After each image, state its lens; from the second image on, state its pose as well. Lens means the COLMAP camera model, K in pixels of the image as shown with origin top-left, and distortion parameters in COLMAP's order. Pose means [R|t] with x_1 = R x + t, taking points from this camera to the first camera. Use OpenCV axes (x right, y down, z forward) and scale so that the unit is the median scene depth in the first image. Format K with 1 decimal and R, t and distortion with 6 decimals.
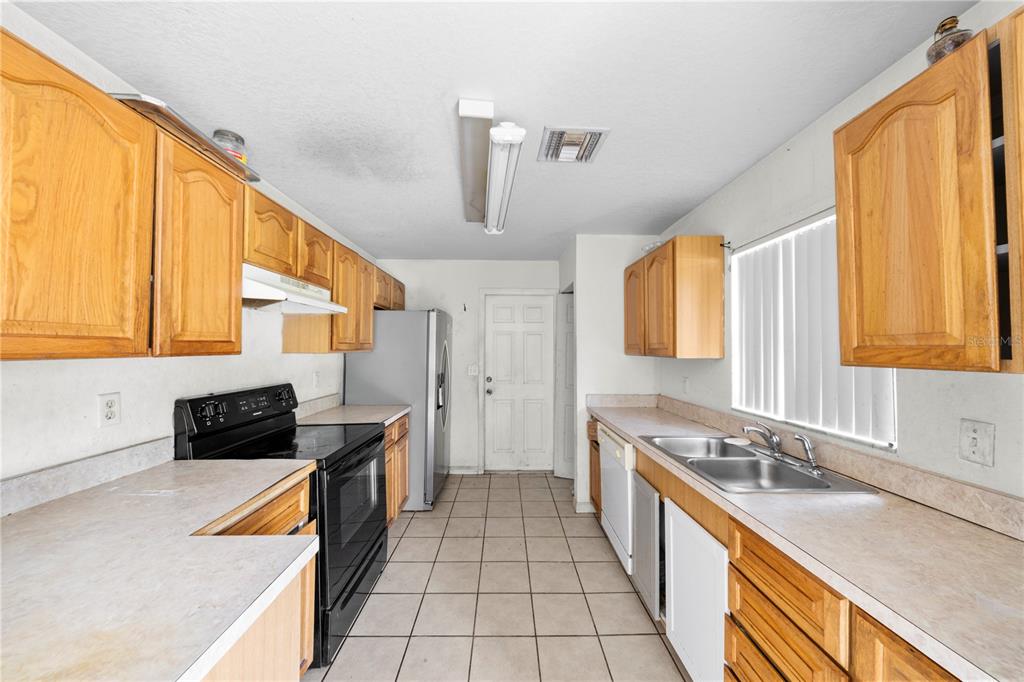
lens RADIAL K [[348.5, 0, 512.0], [0, 348.5, 341.0], [0, 0, 1]] dist [0.000040, 0.000047]
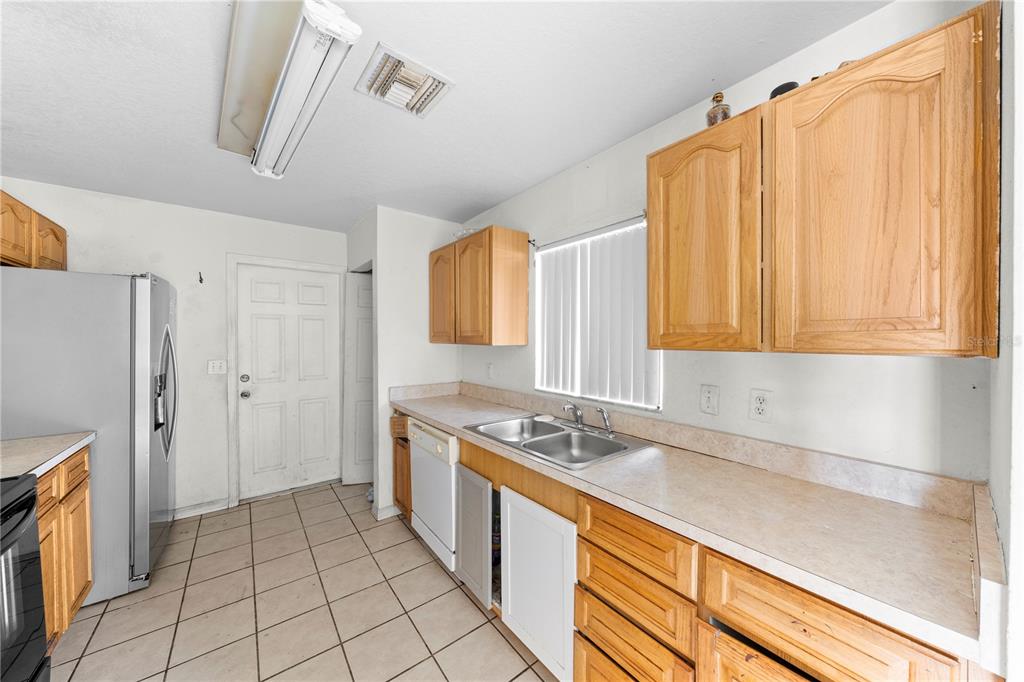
lens RADIAL K [[348.5, 0, 512.0], [0, 348.5, 341.0], [0, 0, 1]] dist [0.000040, 0.000047]
pose [[0.810363, -0.008510, 0.585867, -0.100777], [-0.011196, 0.999487, 0.030004, 0.005358], [-0.585822, -0.030874, 0.809852, 0.166548]]
